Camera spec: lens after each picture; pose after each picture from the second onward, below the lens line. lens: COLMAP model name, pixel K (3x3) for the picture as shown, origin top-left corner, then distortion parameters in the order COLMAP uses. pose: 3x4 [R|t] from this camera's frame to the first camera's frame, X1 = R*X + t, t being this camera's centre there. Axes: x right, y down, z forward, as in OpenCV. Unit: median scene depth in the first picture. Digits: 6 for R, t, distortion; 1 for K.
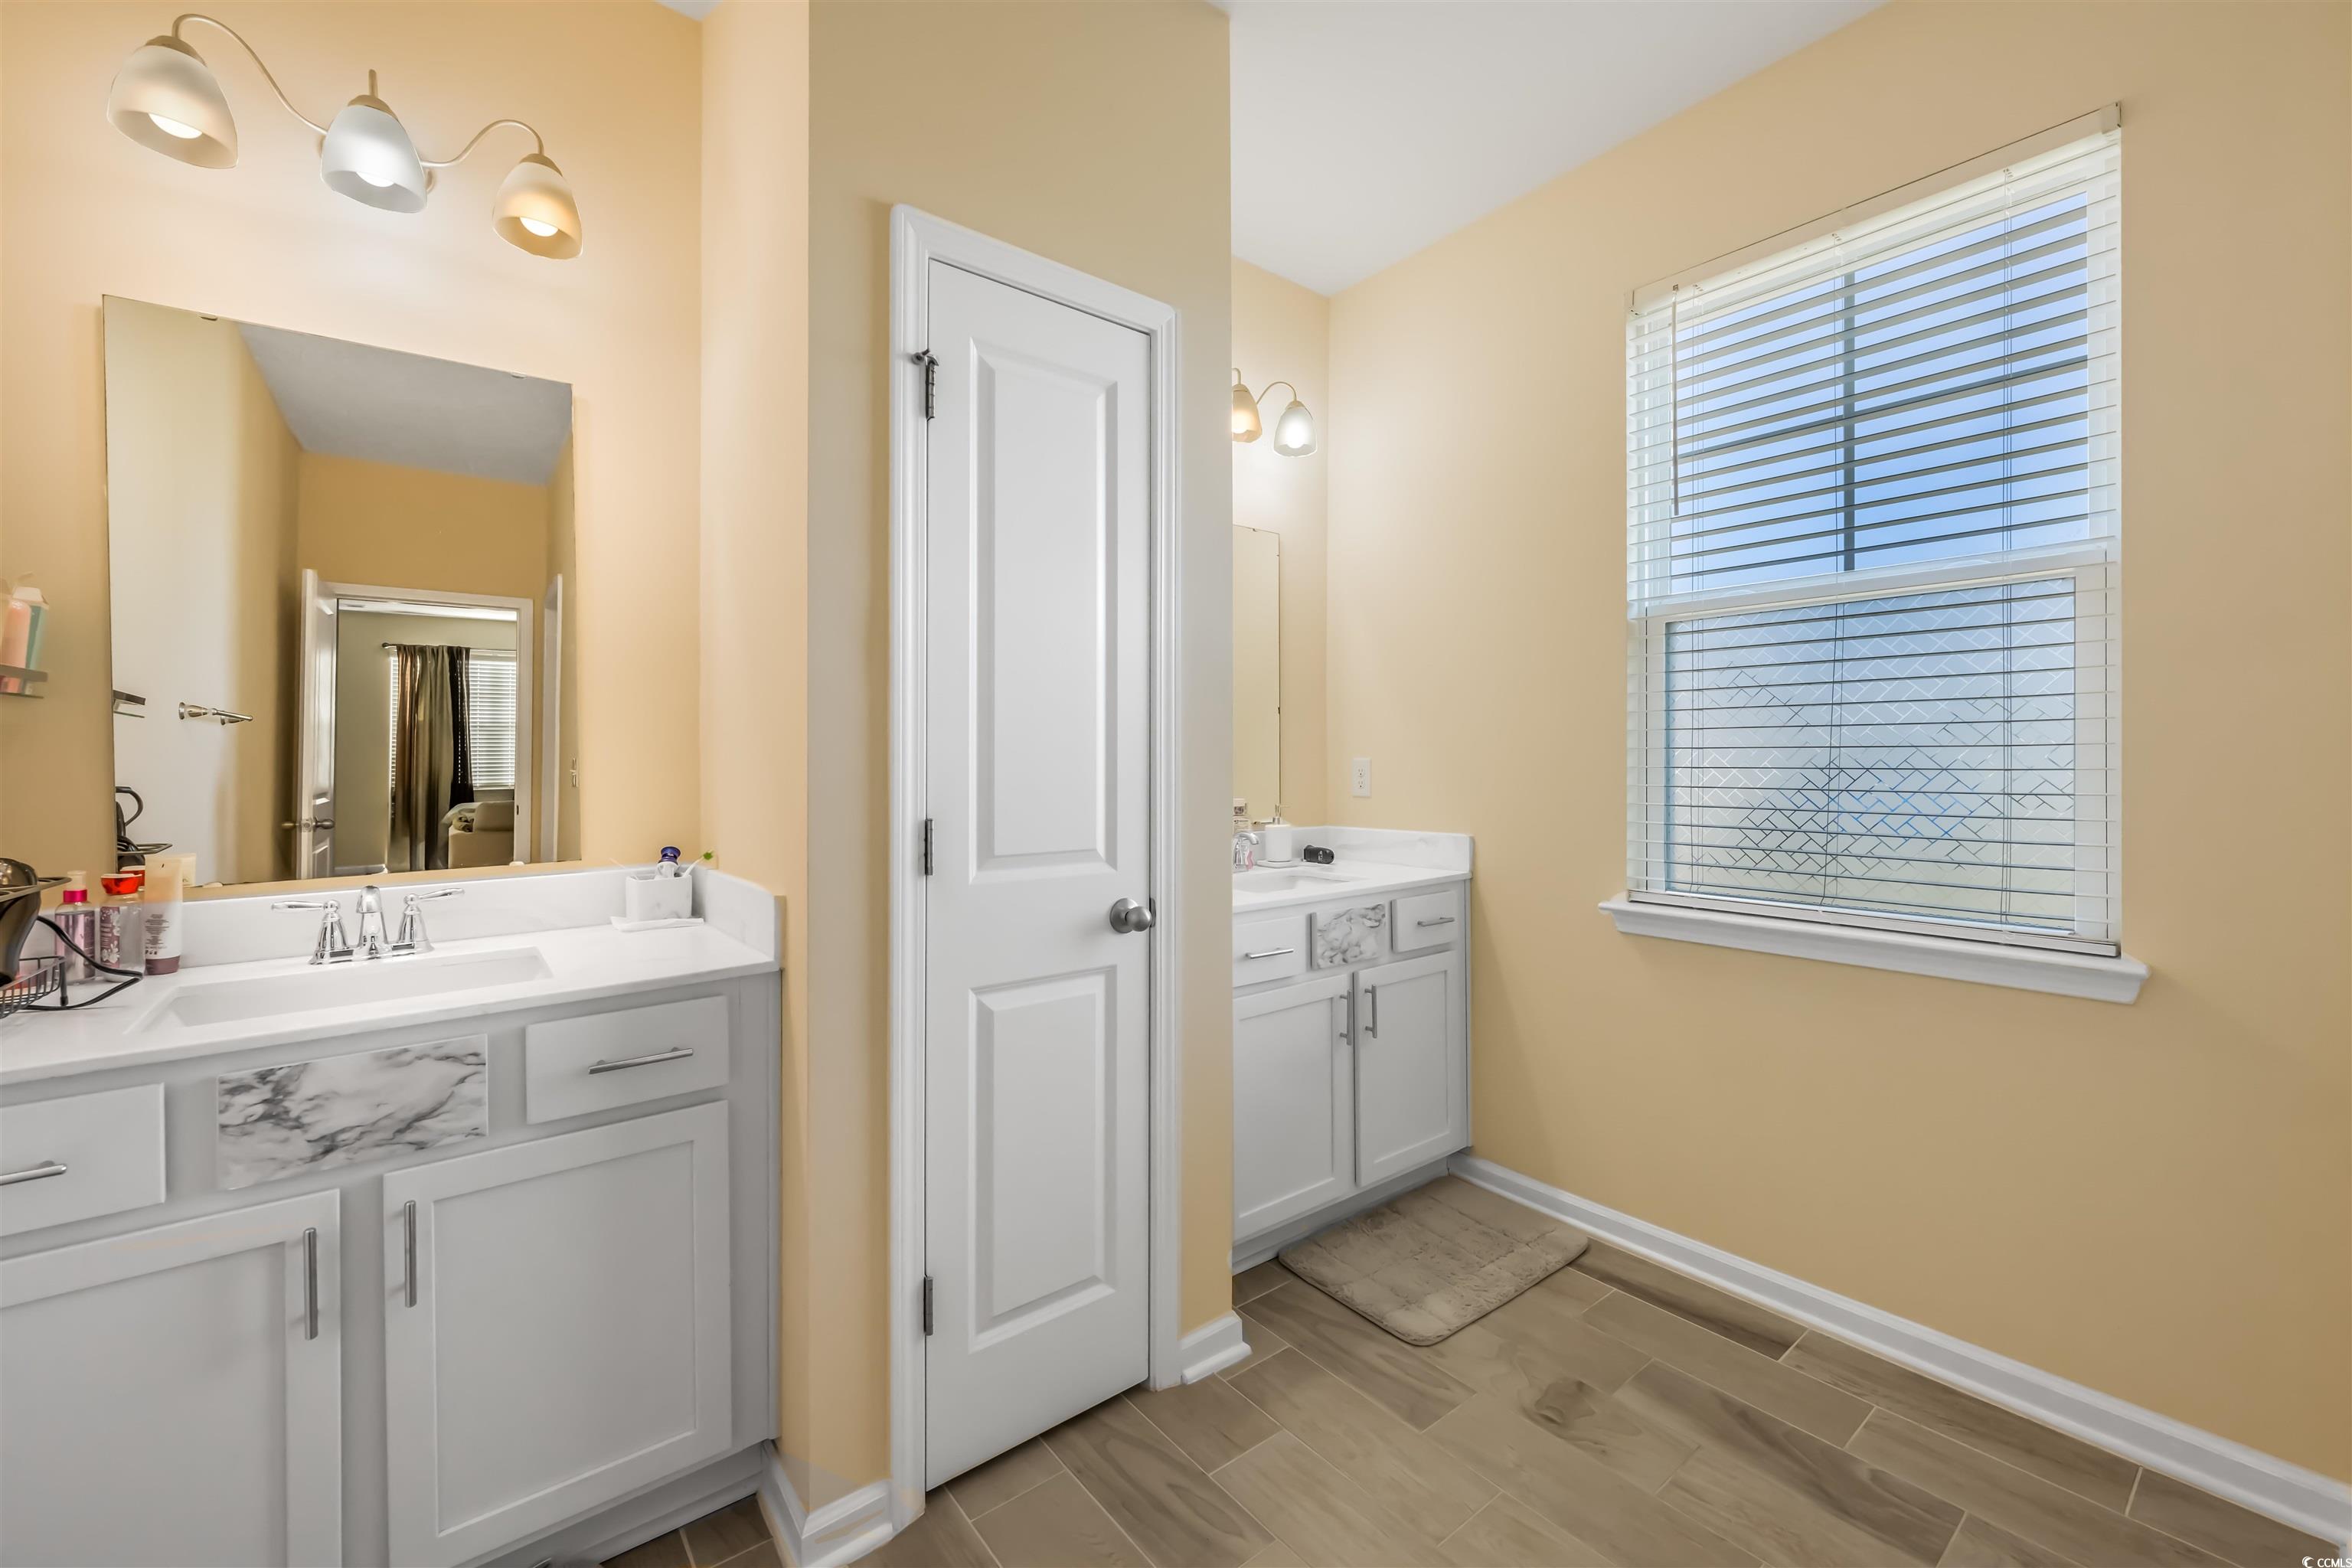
lens RADIAL K [[946.3, 0, 1174.0], [0, 946.3, 764.8], [0, 0, 1]] dist [-0.000923, -0.000399]
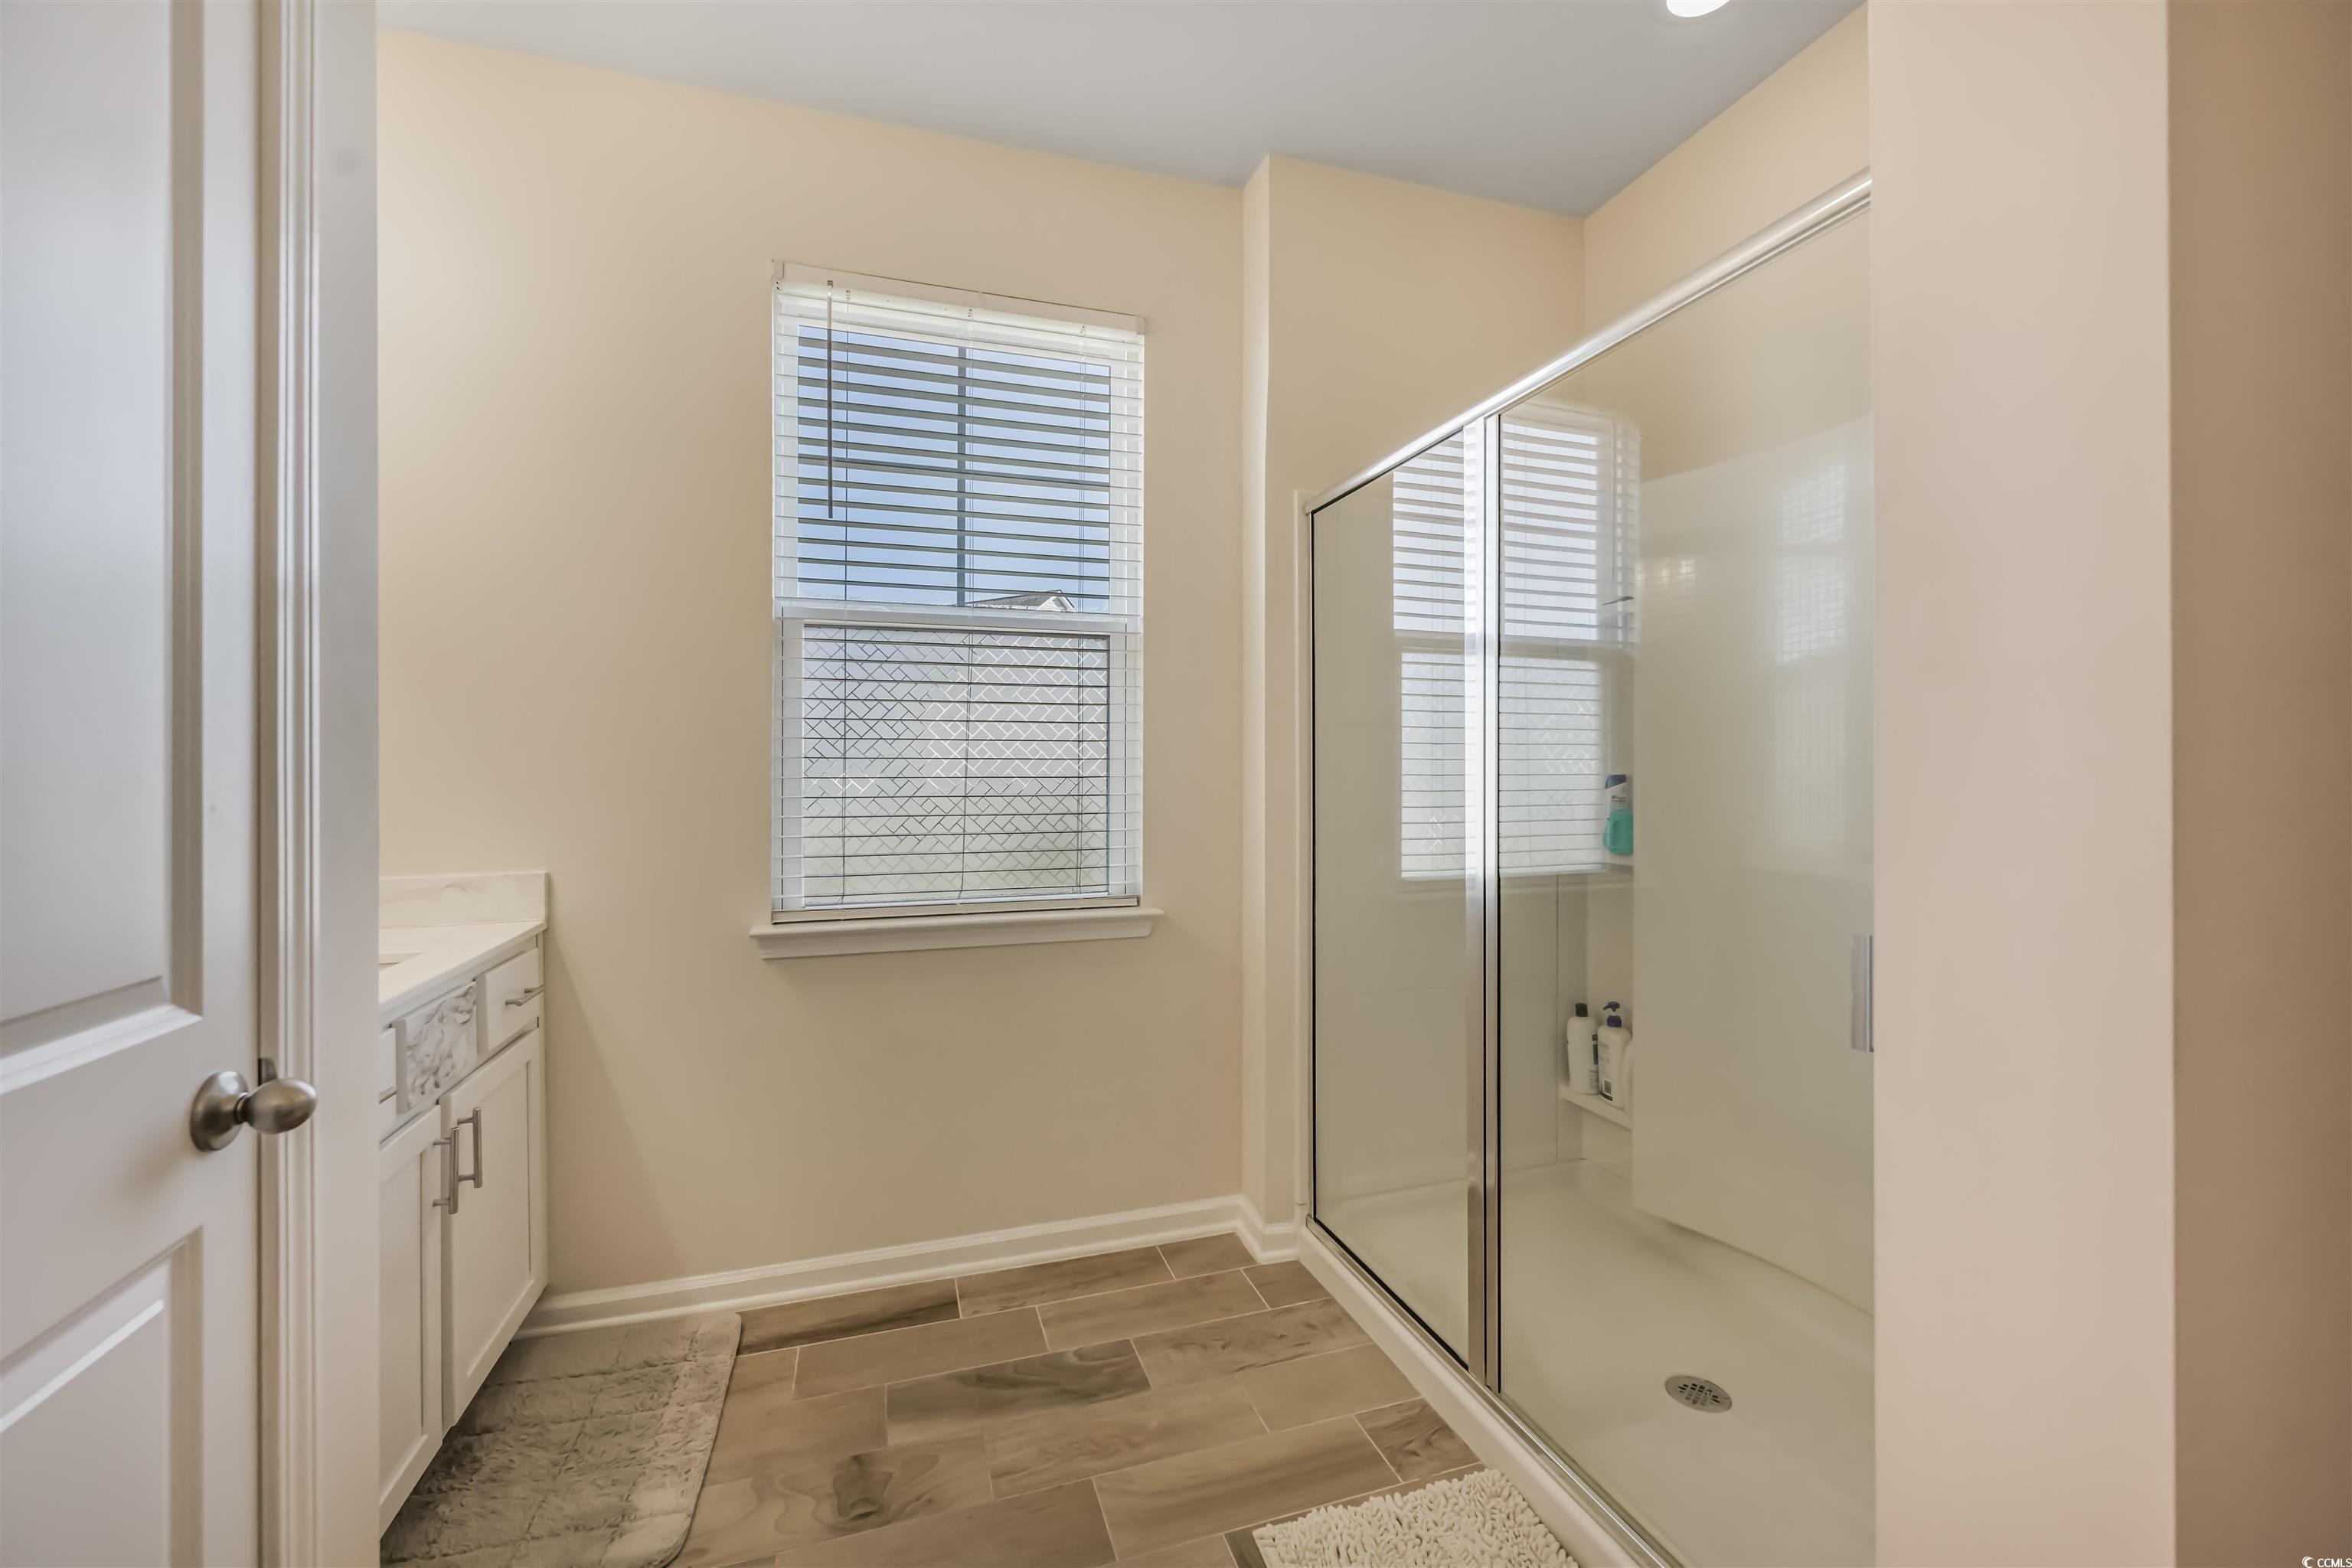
lens RADIAL K [[946.3, 0, 1176.3], [0, 946.3, 776.9], [0, 0, 1]] dist [-0.000923, -0.000399]
pose [[0.346172, -0.007754, 0.938139, -0.294221], [0.006988, 0.999959, 0.005687, -0.001502], [-0.938145, 0.004587, 0.346213, 0.375803]]
